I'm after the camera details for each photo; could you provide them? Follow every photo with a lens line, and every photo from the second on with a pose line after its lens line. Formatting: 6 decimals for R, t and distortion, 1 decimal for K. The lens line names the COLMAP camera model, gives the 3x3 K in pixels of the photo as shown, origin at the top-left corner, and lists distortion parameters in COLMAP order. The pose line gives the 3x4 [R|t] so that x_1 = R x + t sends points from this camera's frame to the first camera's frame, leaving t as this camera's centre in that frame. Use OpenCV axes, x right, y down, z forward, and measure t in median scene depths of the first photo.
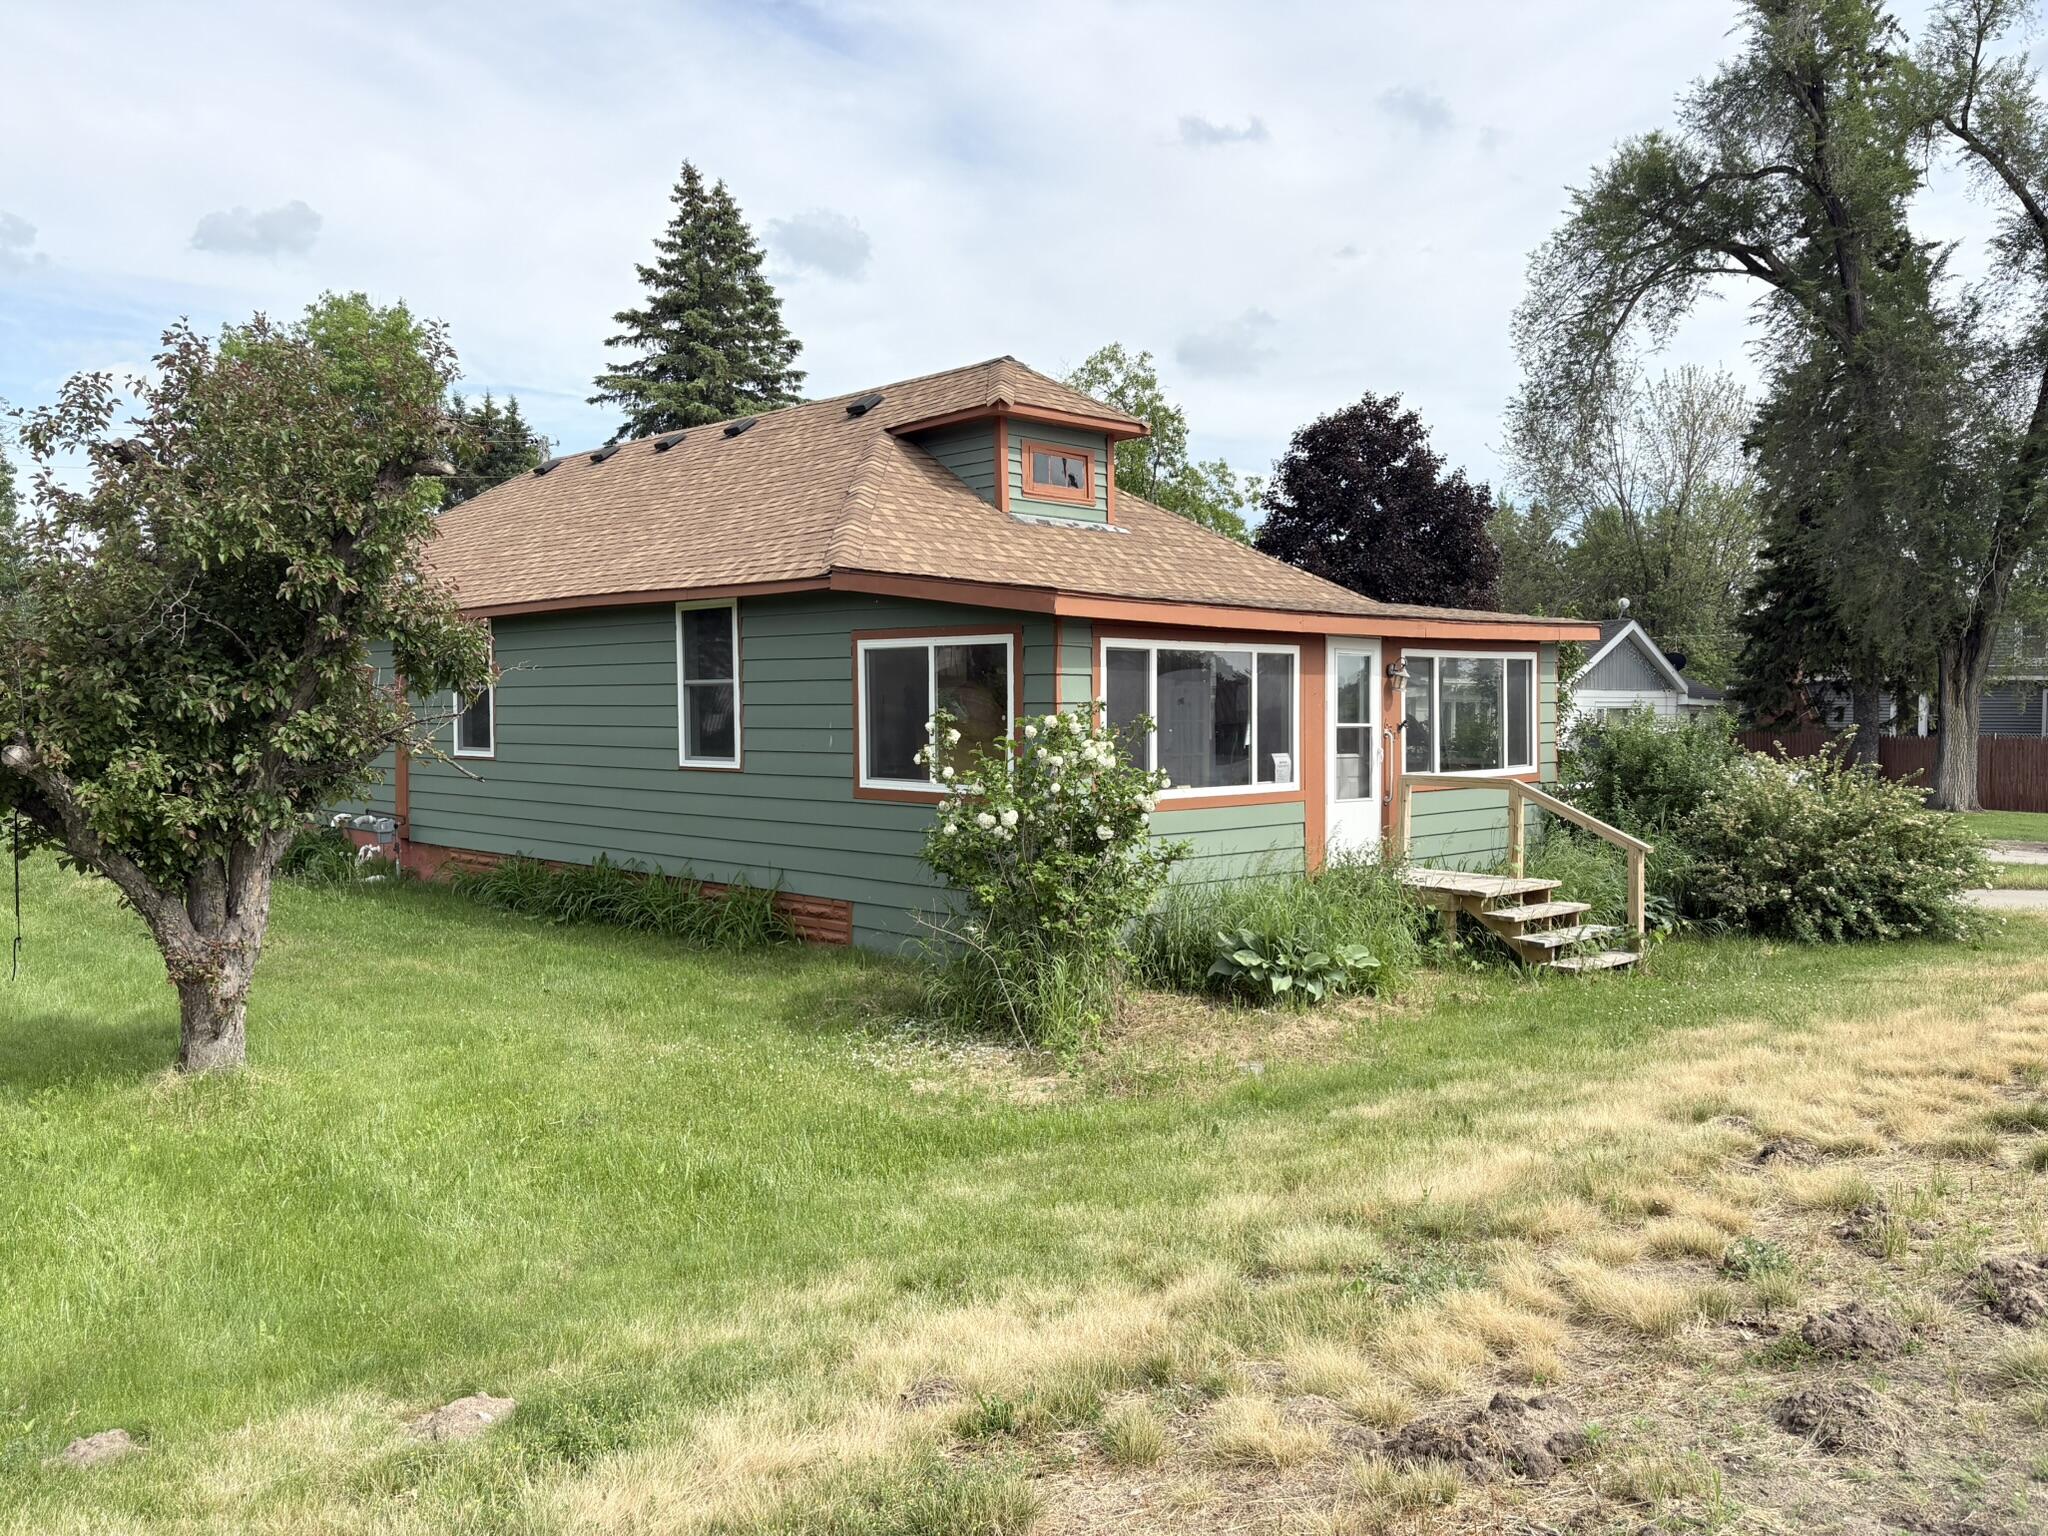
lens RADIAL K [[1552.9, 0, 1024.0], [0, 1552.9, 768.0], [0, 0, 1]] dist [0.073223, -0.064379]
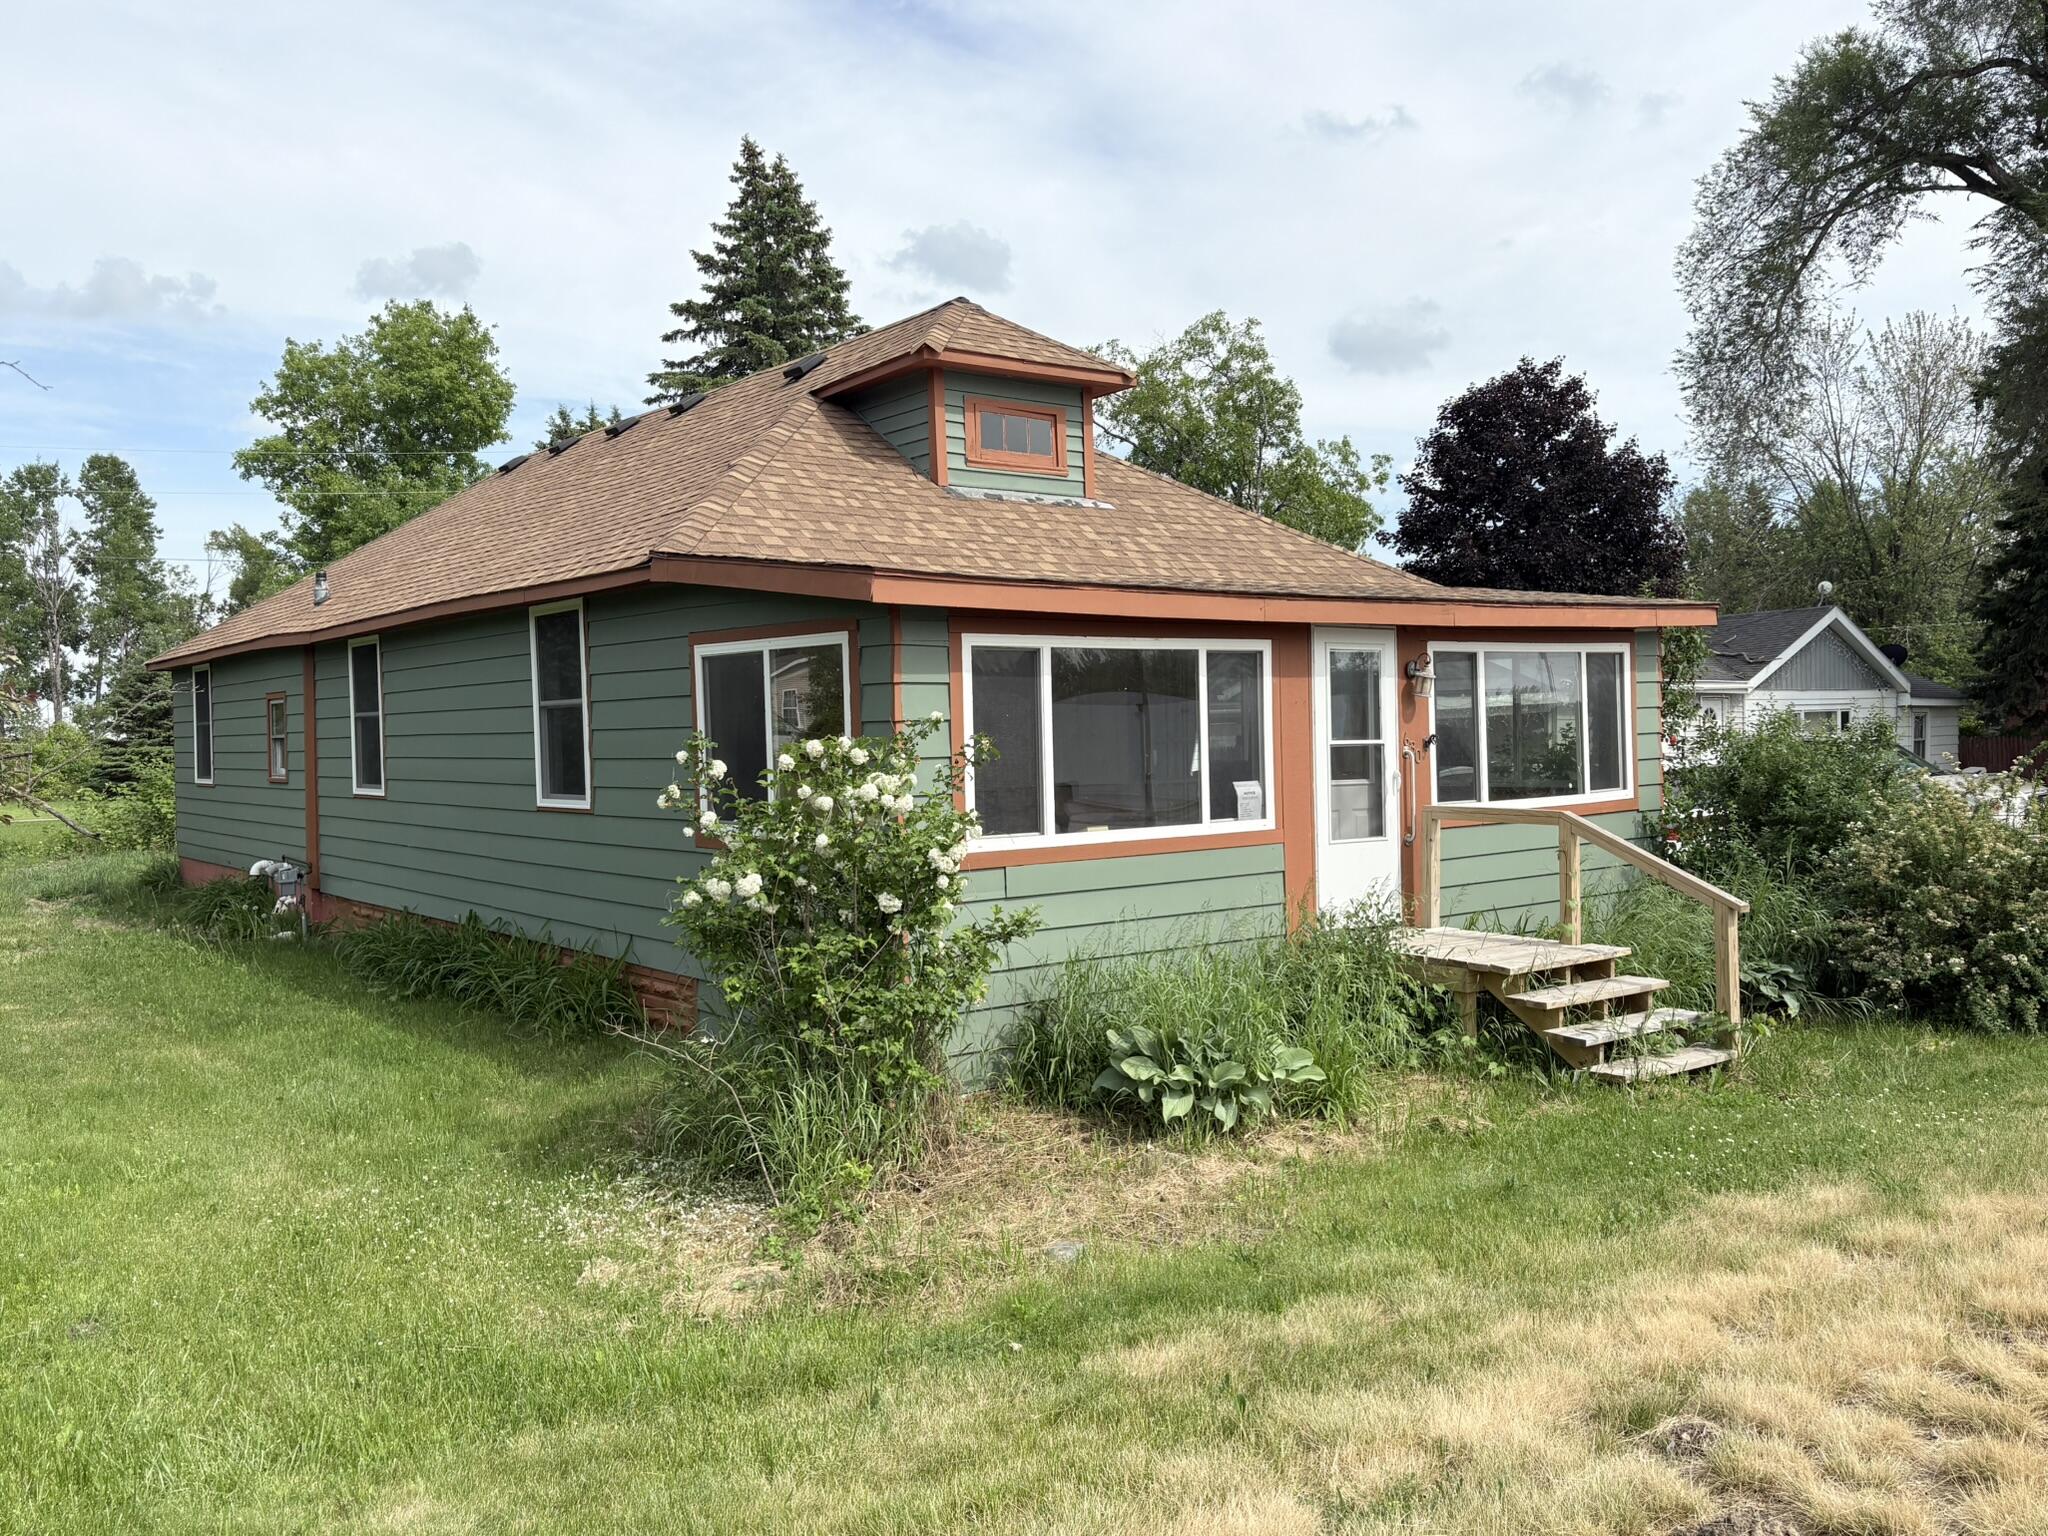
lens RADIAL K [[1636.8, 0, 1017.2], [0, 1636.8, 766.6], [0, 0, 1]] dist [0.086871, -0.097865]
pose [[0.993589, -0.015904, -0.111926, 0.120117], [0.014423, 0.999798, -0.014031, -0.005770], [0.112126, 0.012327, 0.993617, 0.158737]]
